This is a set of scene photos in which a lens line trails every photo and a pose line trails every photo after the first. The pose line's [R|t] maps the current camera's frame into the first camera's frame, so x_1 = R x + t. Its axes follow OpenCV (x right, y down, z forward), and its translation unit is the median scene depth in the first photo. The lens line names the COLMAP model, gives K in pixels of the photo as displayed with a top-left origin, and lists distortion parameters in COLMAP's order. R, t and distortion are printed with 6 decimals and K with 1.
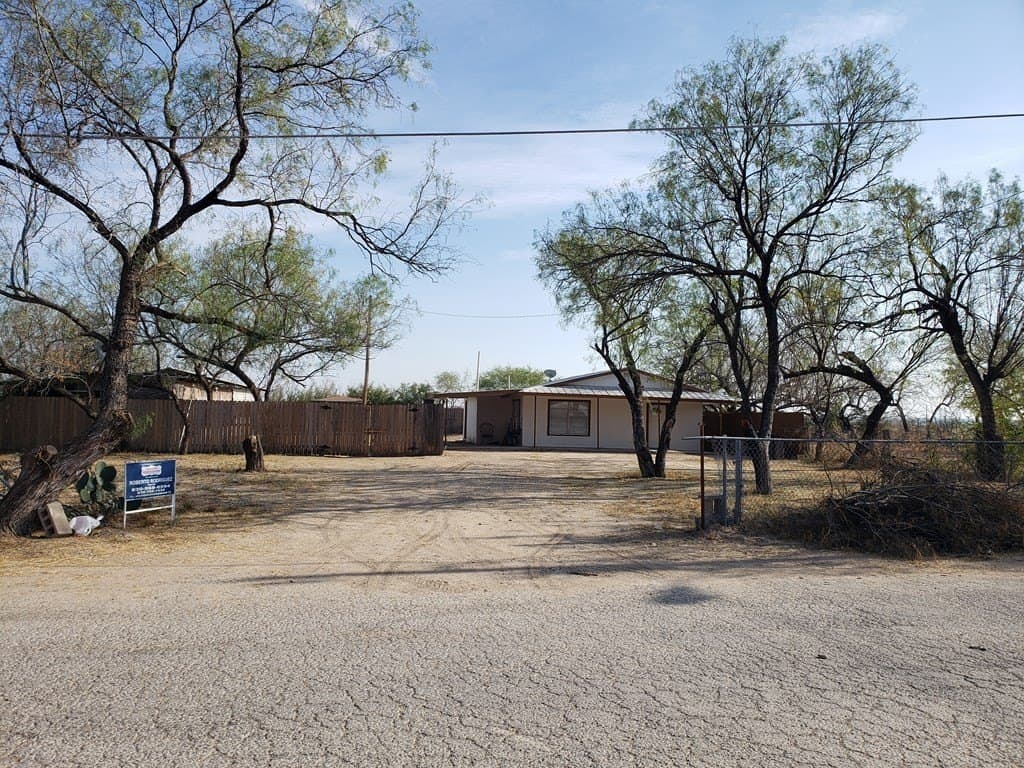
lens RADIAL K [[736.5, 0, 494.1], [0, 736.5, 371.7], [0, 0, 1]] dist [0.155065, -0.003352]
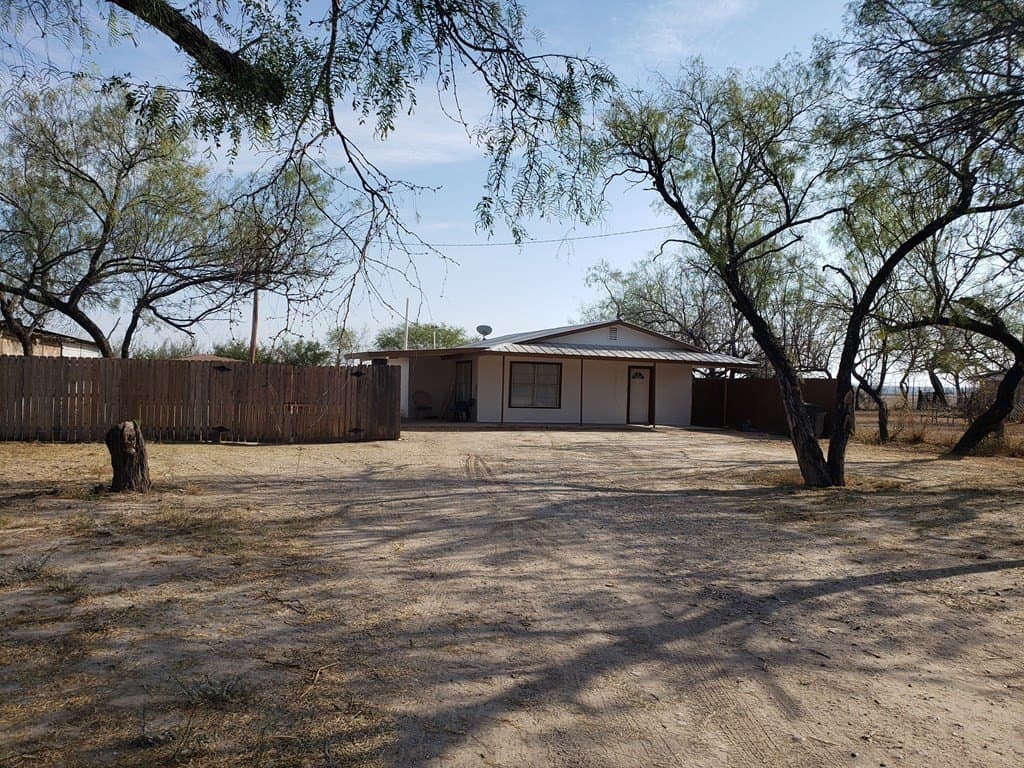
lens RADIAL K [[783.8, 0, 511.6], [0, 783.8, 386.4], [0, 0, 1]] dist [0.026965, -0.027945]
pose [[0.980569, 0.001429, 0.196170, -0.184586], [-0.014602, 0.997731, 0.065723, 0.022978], [-0.195631, -0.067311, 0.978365, 0.453092]]
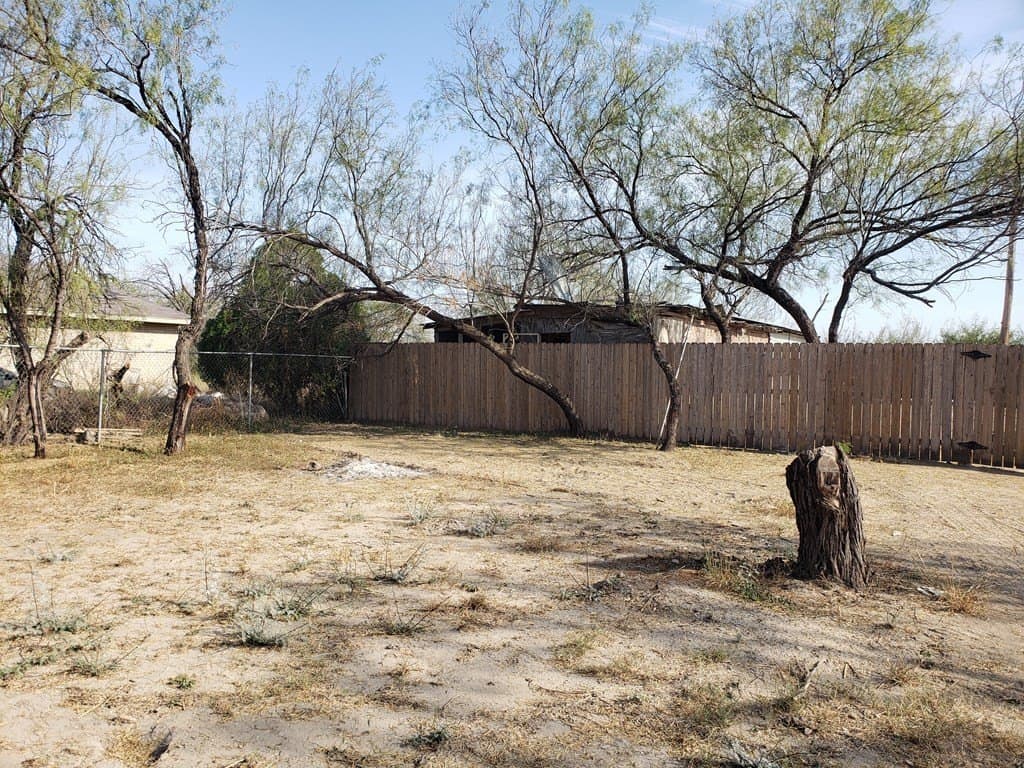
lens RADIAL K [[783.8, 0, 508.9], [0, 783.8, 384.8], [0, 0, 1]] dist [0.026965, -0.027945]
pose [[0.791500, 0.007659, -0.611121, -0.266263], [0.036182, 0.997580, 0.059364, 0.047189], [0.610097, -0.069098, 0.789308, 0.790358]]
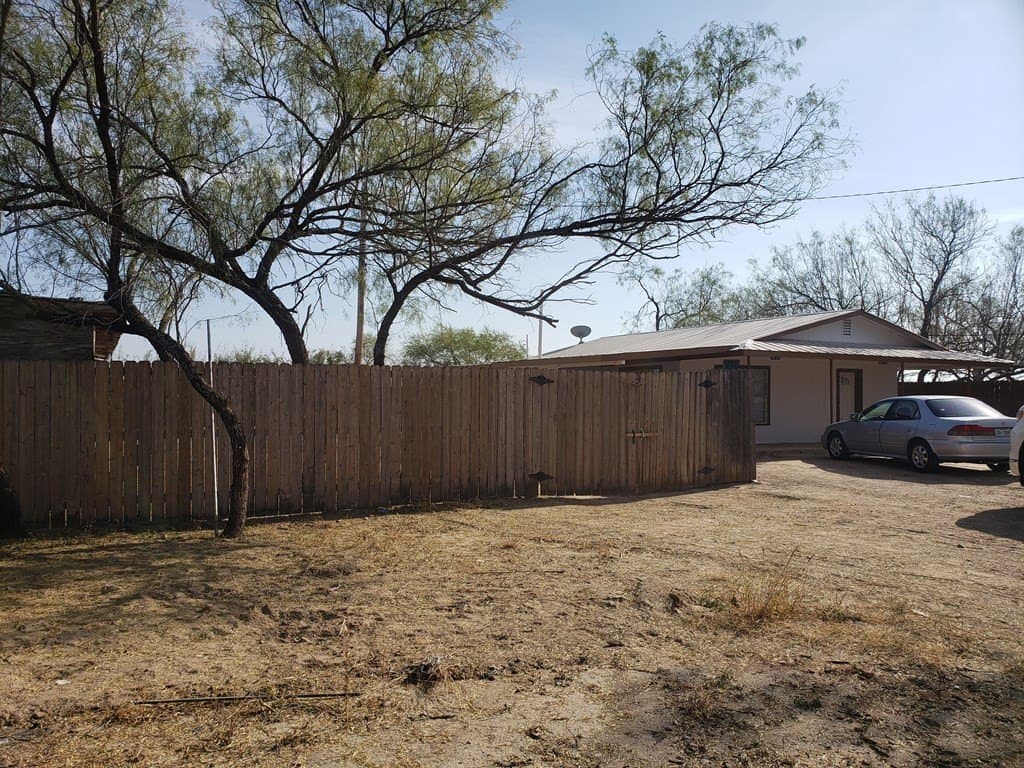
lens RADIAL K [[783.8, 0, 503.4], [0, 783.8, 388.5], [0, 0, 1]] dist [0.026965, -0.027945]
pose [[0.949526, -0.019917, 0.313056, -0.632964], [0.003564, 0.998603, 0.052721, 0.049423], [-0.313668, -0.048944, 0.948270, 1.000046]]
